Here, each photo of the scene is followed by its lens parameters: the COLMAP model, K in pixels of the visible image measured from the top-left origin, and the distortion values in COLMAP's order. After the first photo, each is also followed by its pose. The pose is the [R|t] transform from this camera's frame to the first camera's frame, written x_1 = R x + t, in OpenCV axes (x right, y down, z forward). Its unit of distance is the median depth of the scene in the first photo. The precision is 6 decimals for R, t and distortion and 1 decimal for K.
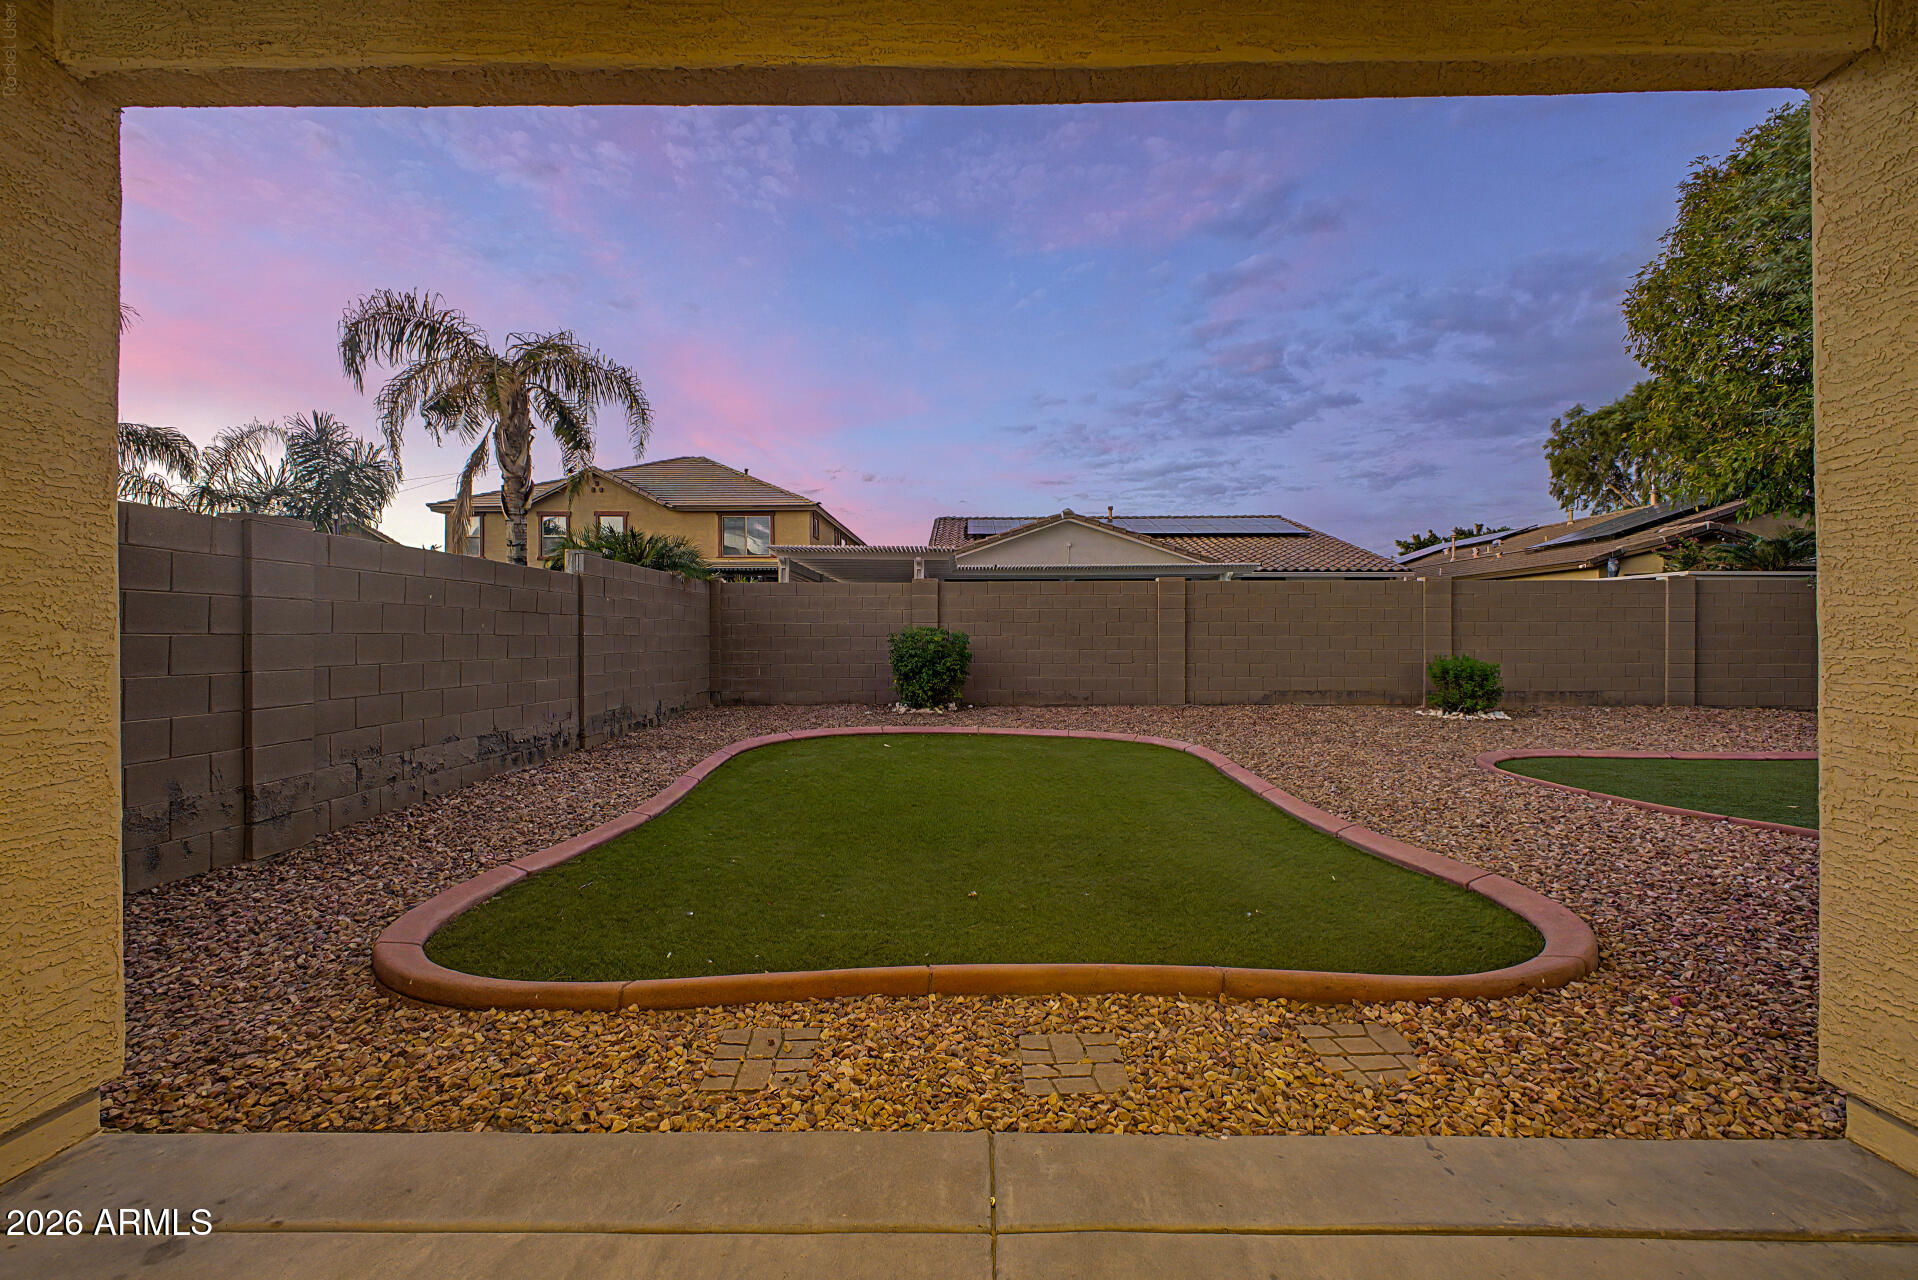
lens RADIAL K [[755.8, 0, 958.0], [0, 755.8, 629.2], [0, 0, 1]] dist [0.022404, -0.004892]
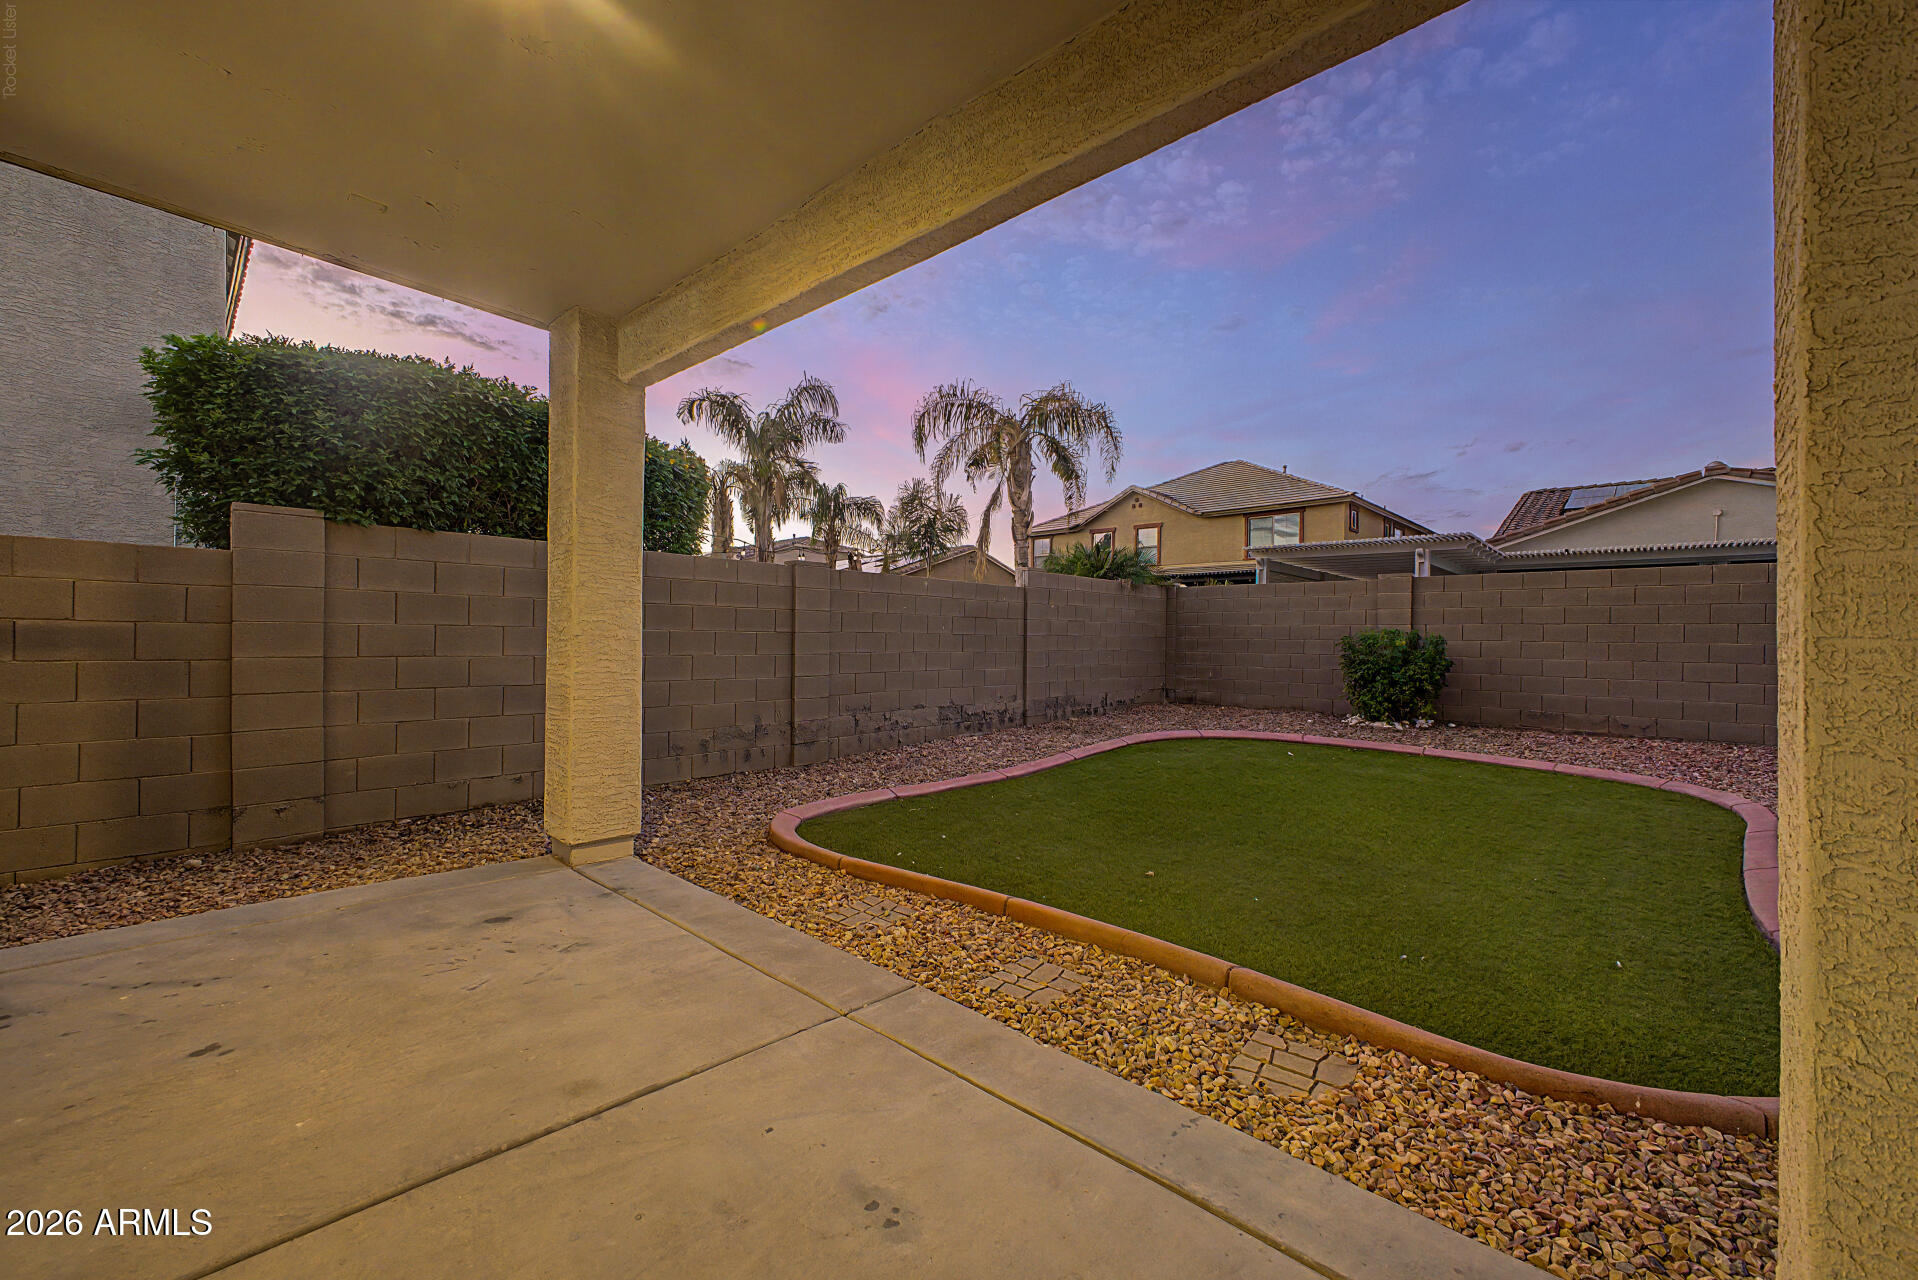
lens RADIAL K [[755.8, 0, 958.0], [0, 755.8, 629.2], [0, 0, 1]] dist [0.022404, -0.004892]
pose [[0.745308, 0.003837, -0.666709, 0.183976], [-0.005524, 0.999985, -0.000420, -0.000377], [0.666697, 0.003996, 0.745318, -0.001162]]
